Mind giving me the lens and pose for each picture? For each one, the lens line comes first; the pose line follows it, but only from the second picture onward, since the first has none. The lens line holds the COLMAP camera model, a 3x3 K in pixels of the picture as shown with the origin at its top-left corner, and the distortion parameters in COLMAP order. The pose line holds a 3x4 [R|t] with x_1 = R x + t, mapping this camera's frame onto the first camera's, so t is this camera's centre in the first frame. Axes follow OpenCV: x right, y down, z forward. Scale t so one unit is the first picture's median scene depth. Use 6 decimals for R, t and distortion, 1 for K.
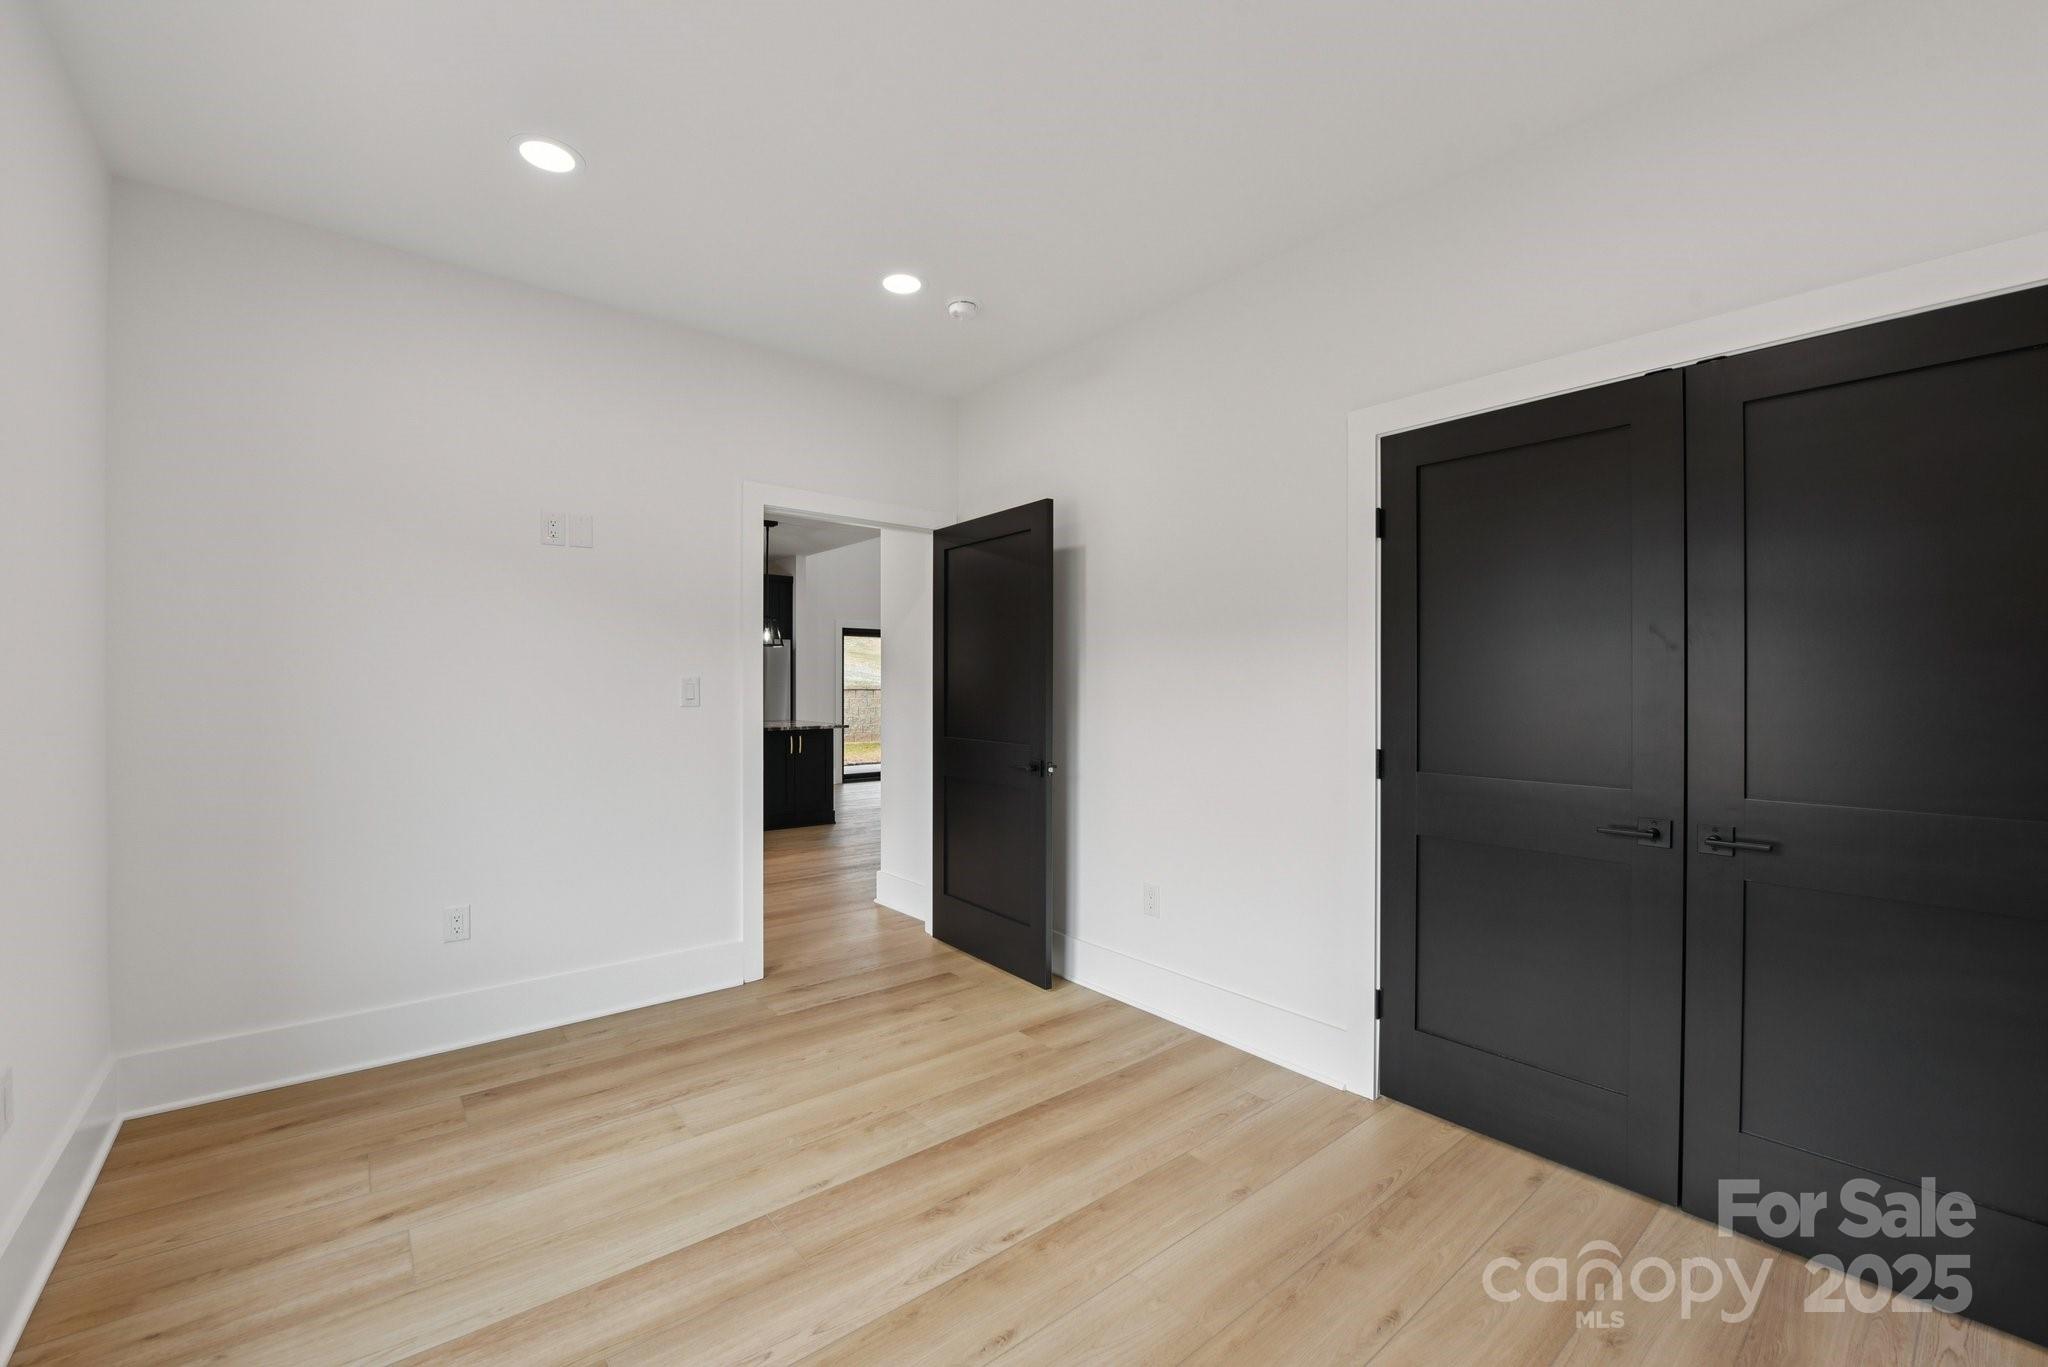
lens RADIAL K [[845.2, 0, 1013.7], [0, 845.2, 690.5], [0, 0, 1]] dist [-0.000053, -0.000345]
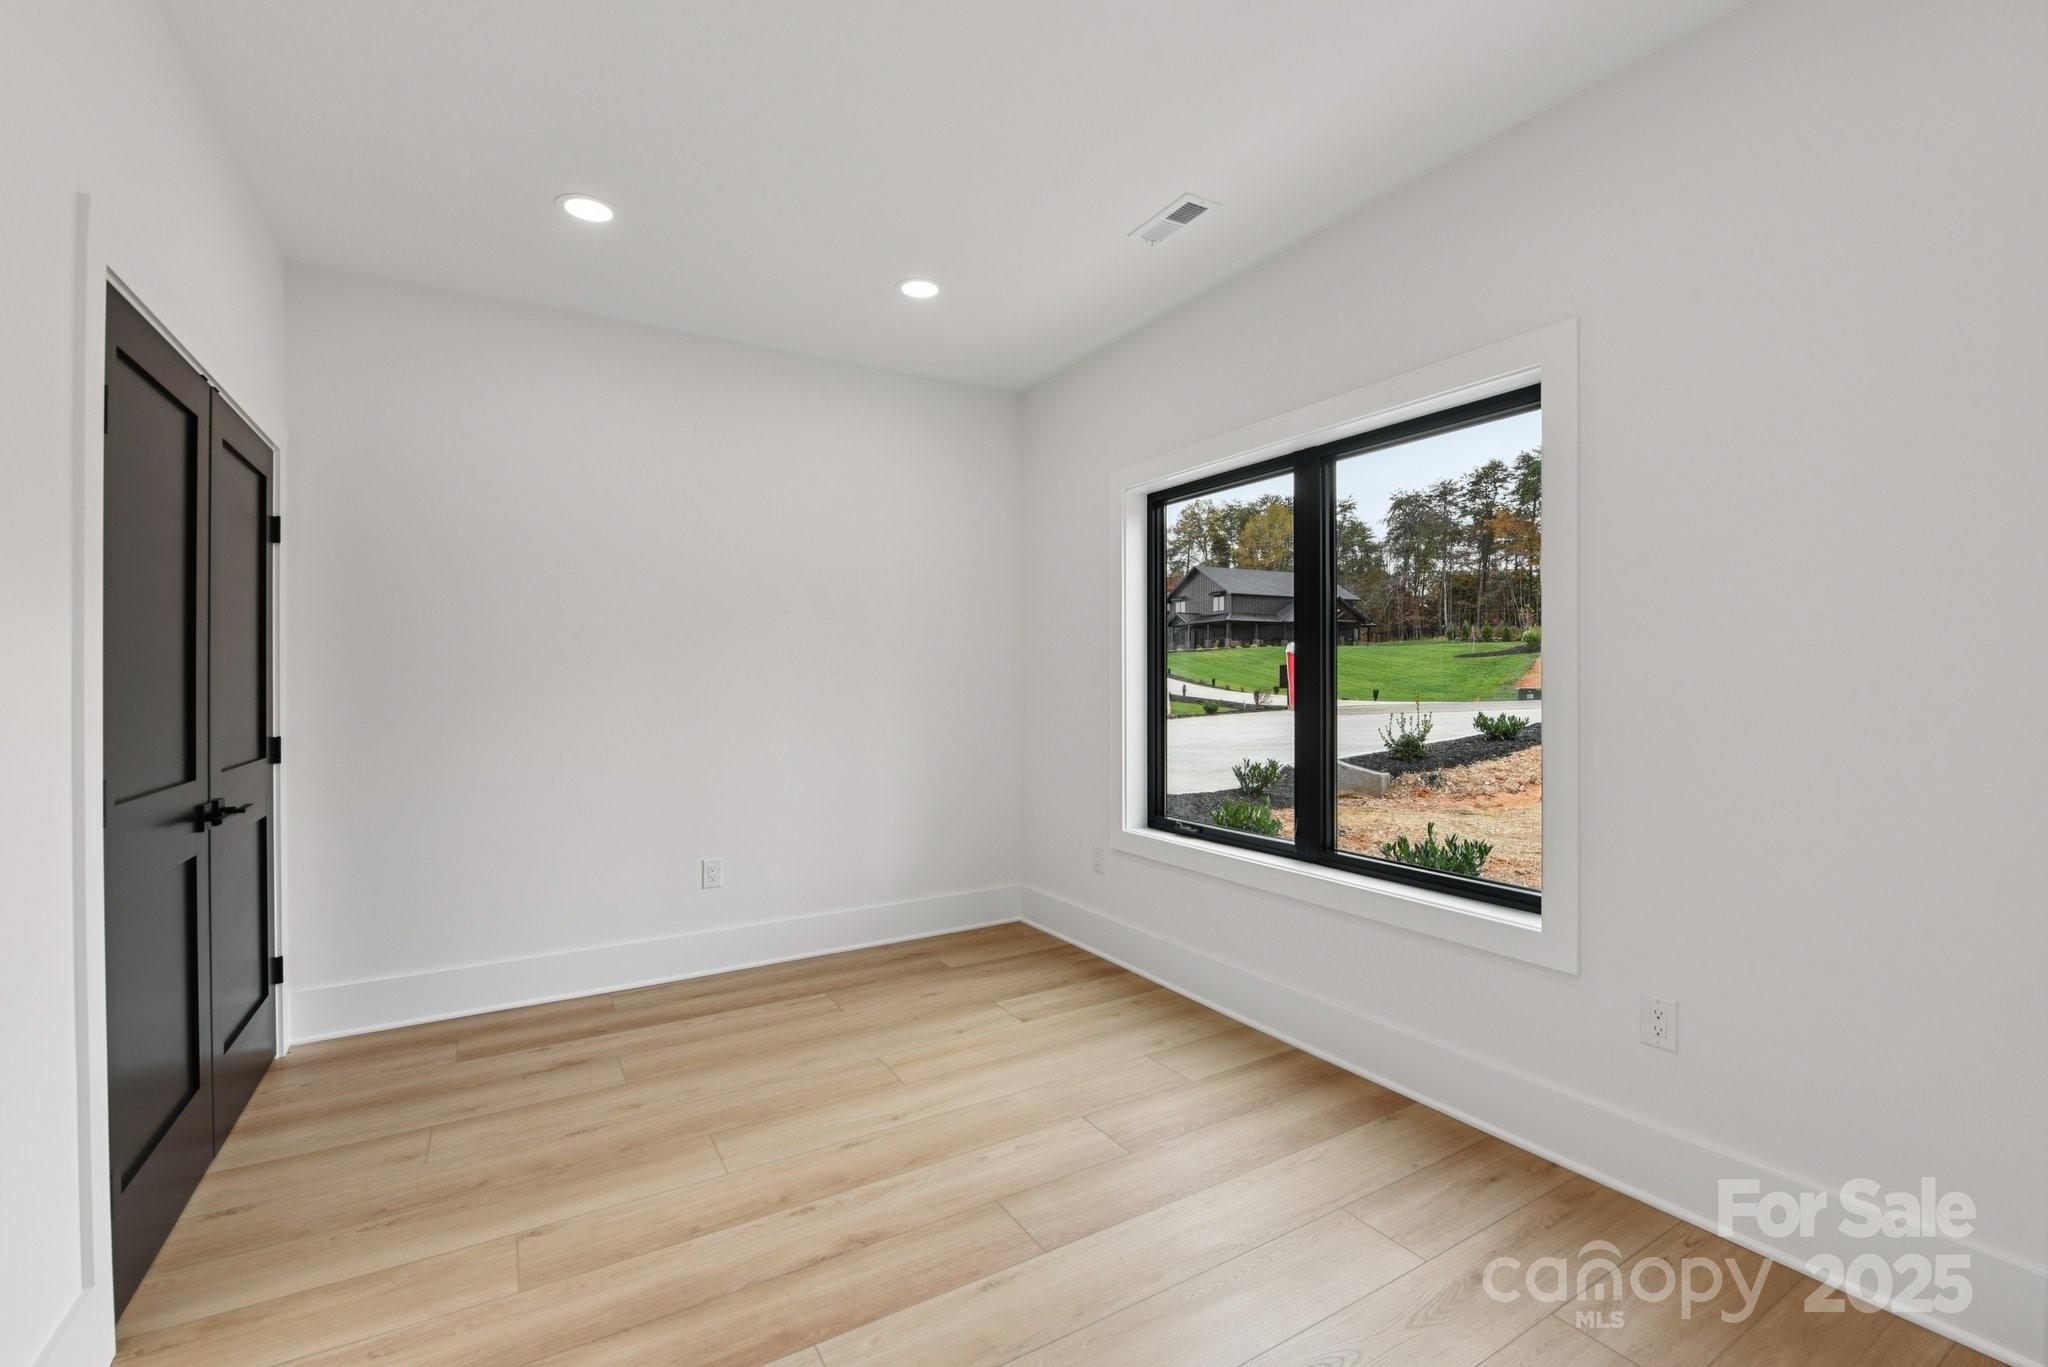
lens RADIAL K [[845.2, 0, 1024.0], [0, 845.2, 686.1], [0, 0, 1]] dist [-0.000053, -0.000345]
pose [[-0.991271, 0.002764, 0.131808, -0.398334], [0.003023, 0.999994, 0.001768, 0.002491], [-0.131803, 0.002151, -0.991274, 1.943744]]
